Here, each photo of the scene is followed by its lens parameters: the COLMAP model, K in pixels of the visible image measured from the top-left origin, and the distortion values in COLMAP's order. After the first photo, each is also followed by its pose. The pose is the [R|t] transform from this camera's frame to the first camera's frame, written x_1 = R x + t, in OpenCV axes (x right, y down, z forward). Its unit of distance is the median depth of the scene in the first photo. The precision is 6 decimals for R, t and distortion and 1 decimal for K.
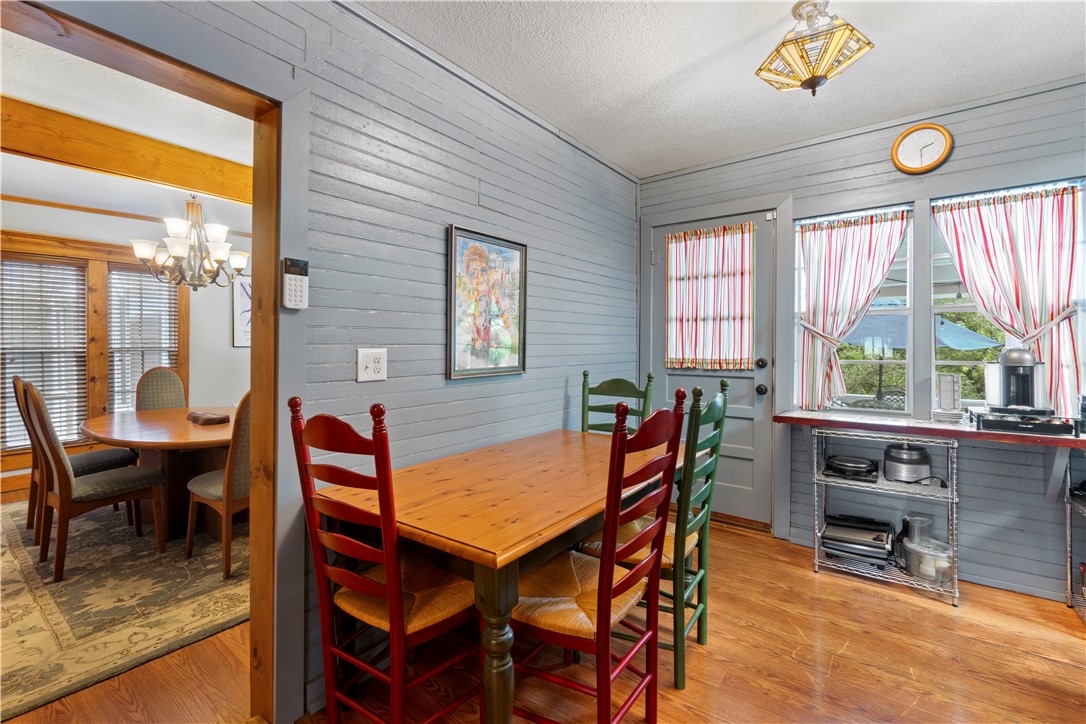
lens RADIAL K [[473.2, 0, 539.3], [0, 473.2, 345.6], [0, 0, 1]] dist [-0.000978, 0.000210]
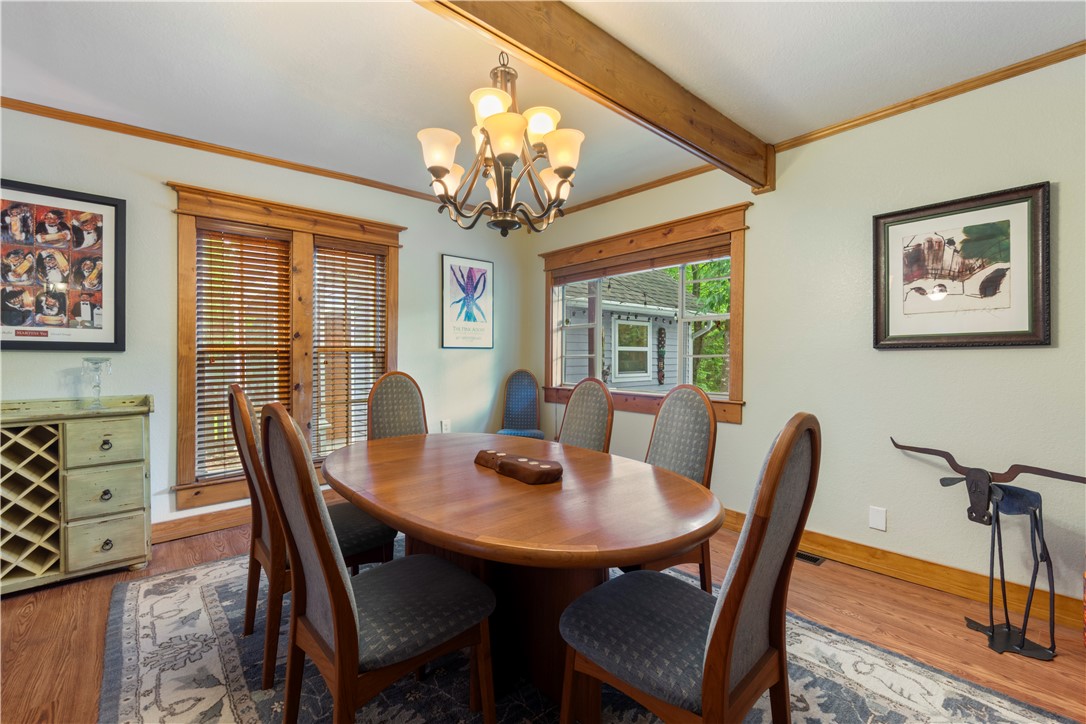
lens RADIAL K [[473.2, 0, 543.9], [0, 473.2, 359.1], [0, 0, 1]] dist [-0.000978, 0.000210]
pose [[0.979844, 0.008580, -0.199580, -0.399744], [-0.007227, 0.999946, 0.007506, 0.017006], [0.199633, -0.005912, 0.979853, 0.327574]]
